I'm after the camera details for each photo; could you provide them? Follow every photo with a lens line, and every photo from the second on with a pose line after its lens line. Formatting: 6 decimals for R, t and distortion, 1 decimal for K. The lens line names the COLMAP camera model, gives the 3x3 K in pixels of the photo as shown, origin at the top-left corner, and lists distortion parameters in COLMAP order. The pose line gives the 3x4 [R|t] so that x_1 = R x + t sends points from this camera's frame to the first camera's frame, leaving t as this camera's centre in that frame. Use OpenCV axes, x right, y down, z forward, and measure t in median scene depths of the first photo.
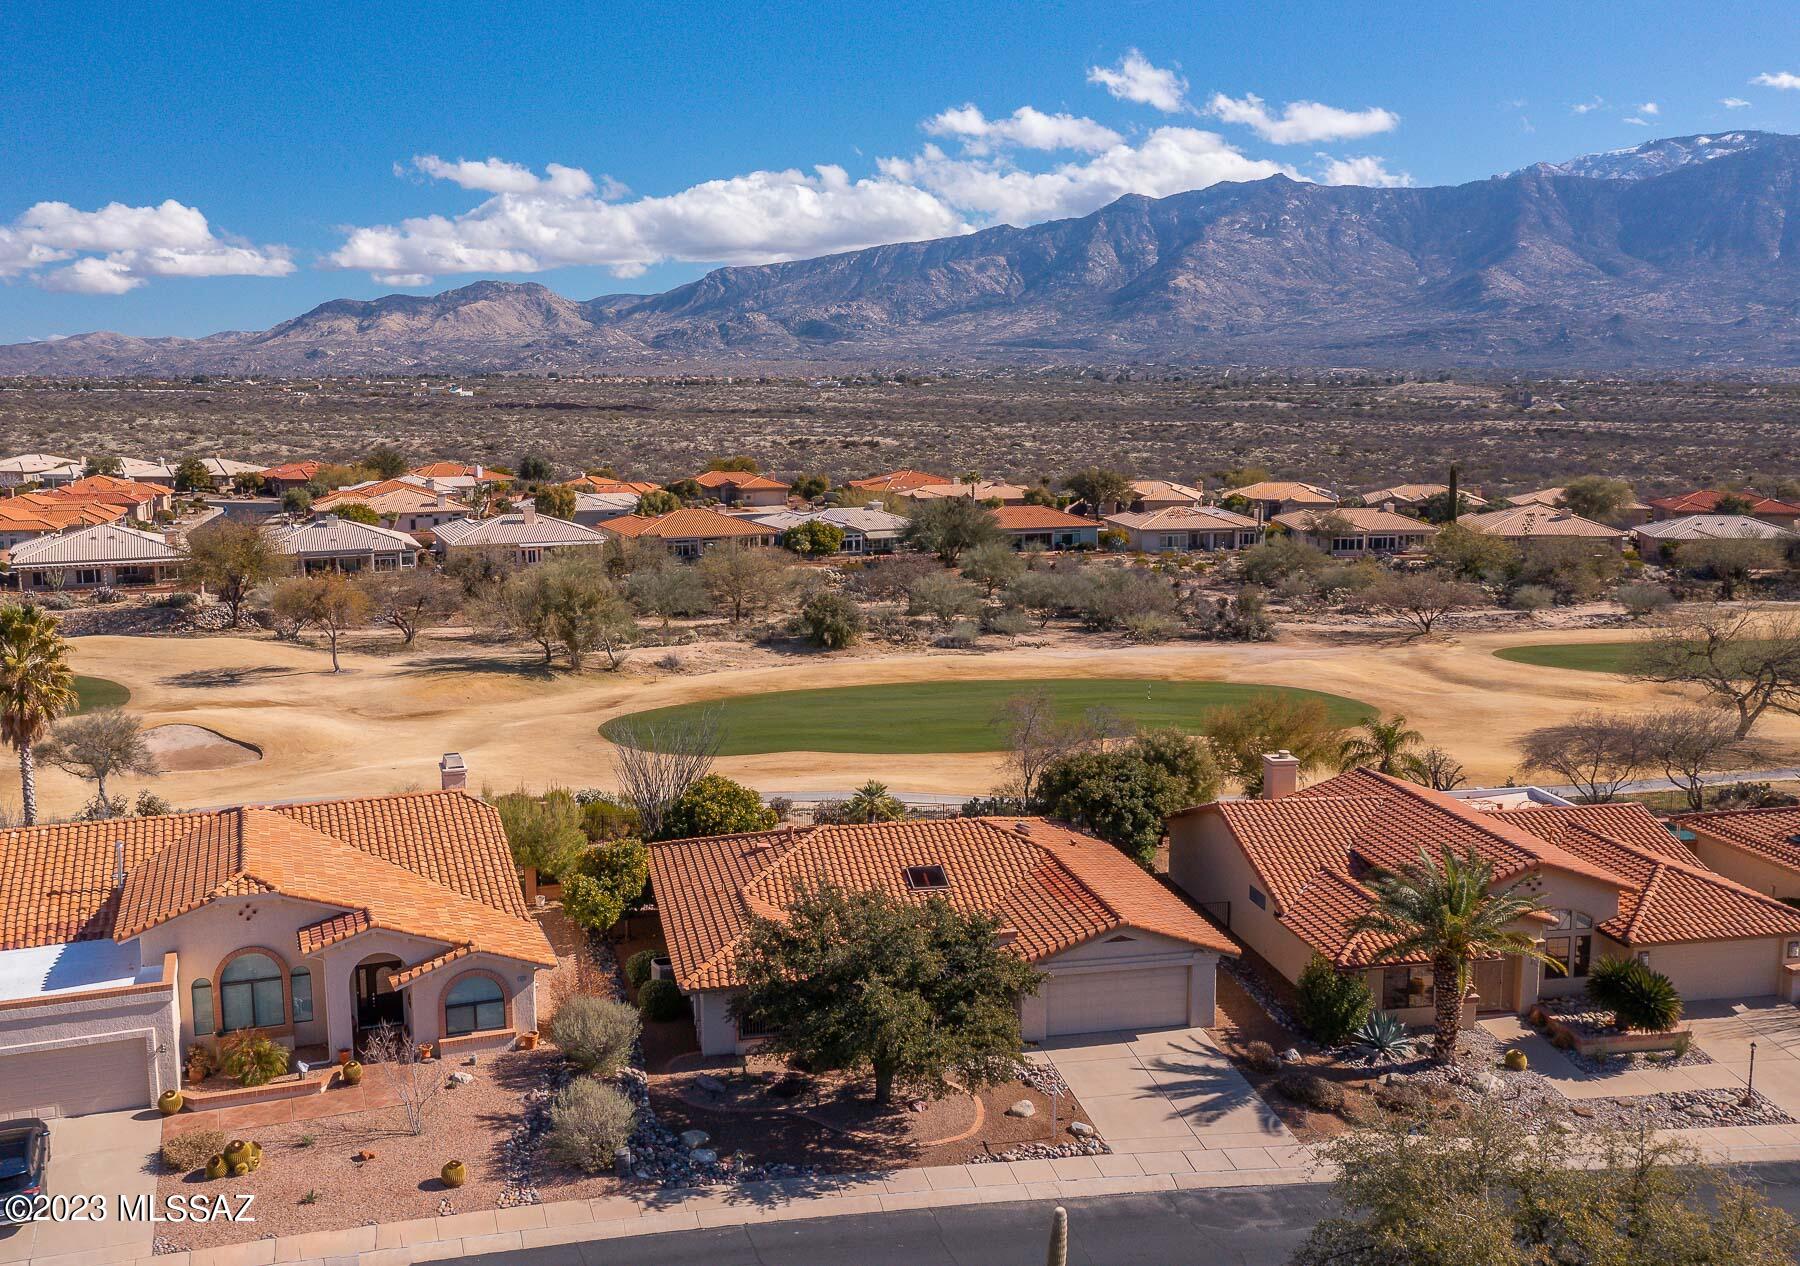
lens RADIAL K [[1599.1, 0, 822.9], [0, 1599.1, 643.4], [0, 0, 1]] dist [-0.010359, -0.007756]
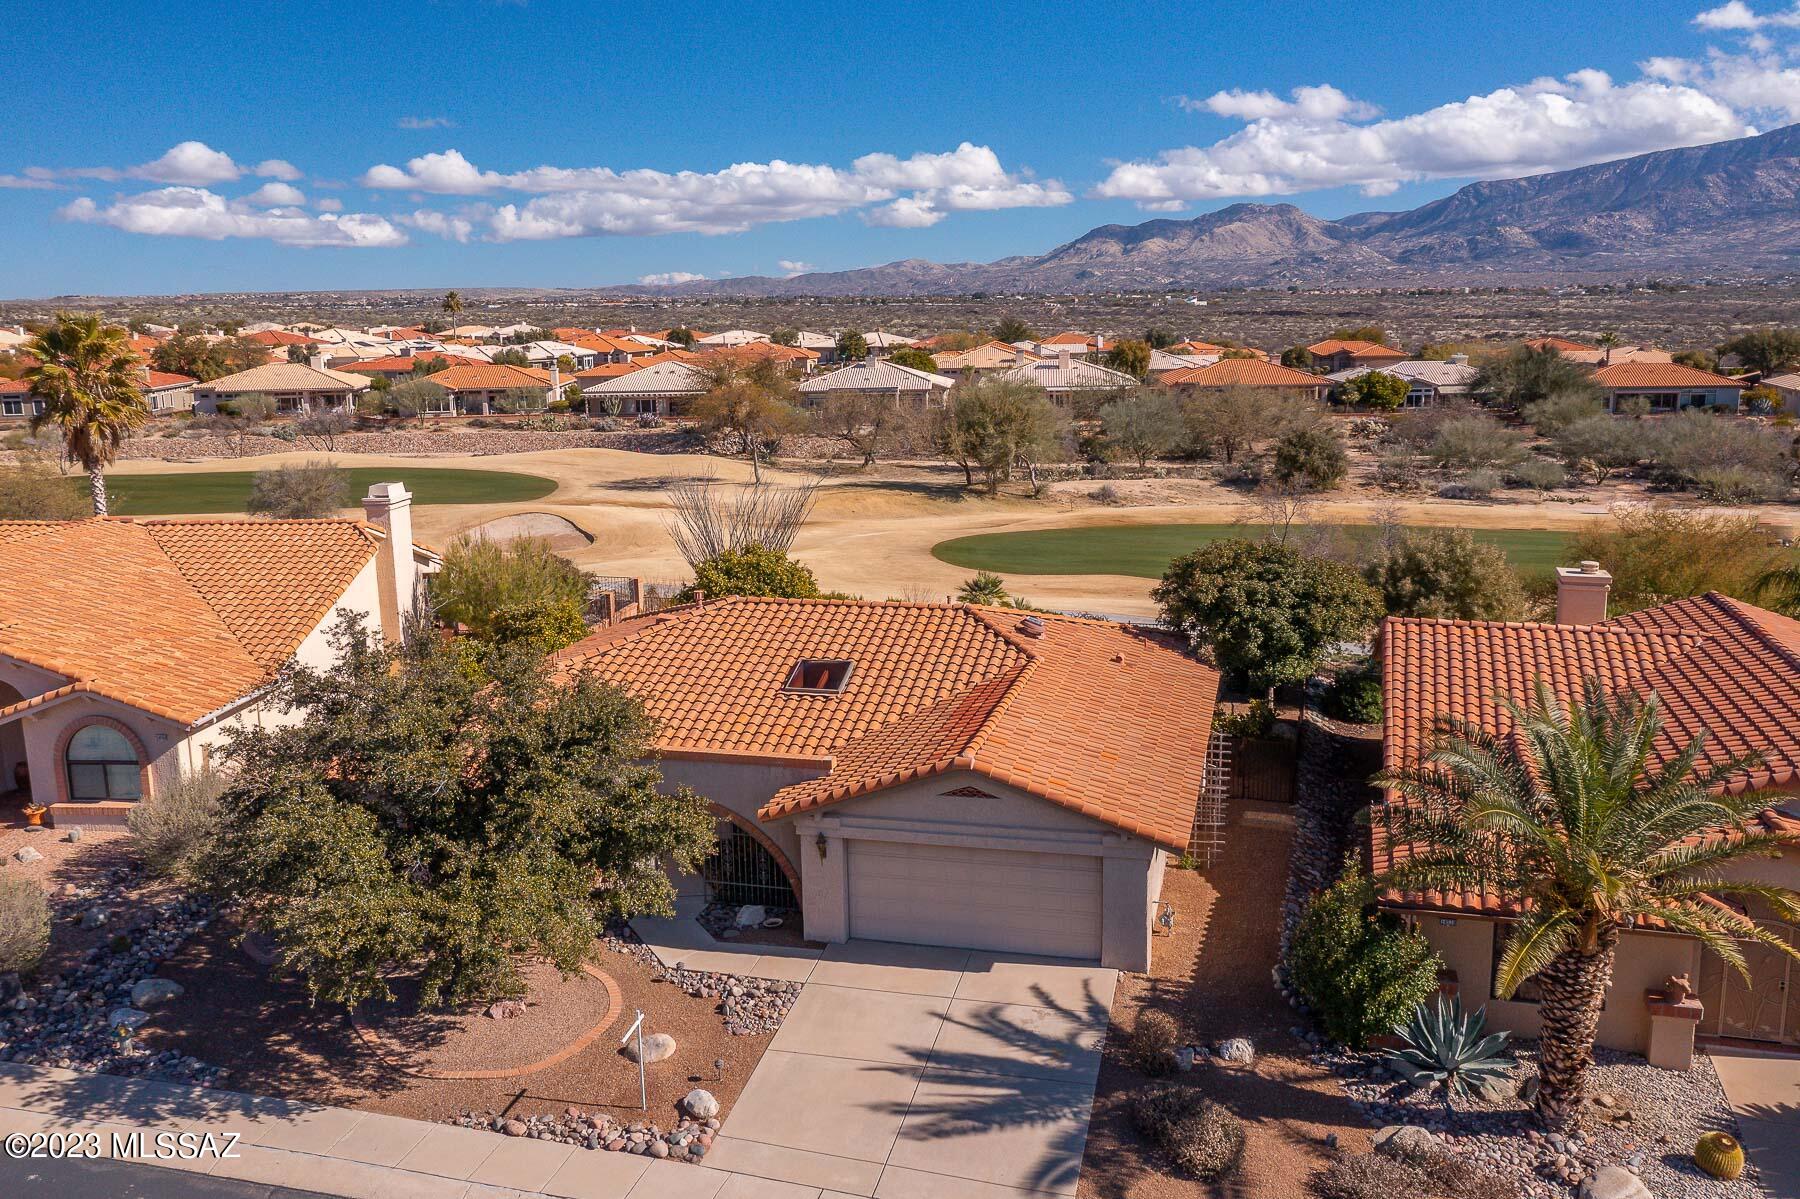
lens RADIAL K [[1453.5, 0, 900.0], [0, 1453.5, 599.5], [0, 0, 1]] dist [-0.011917, 0.002995]
pose [[0.909522, 0.071052, -0.409539, 0.066750], [-0.053785, 0.997116, 0.053545, 0.015900], [0.412162, -0.026674, 0.910720, 0.092088]]
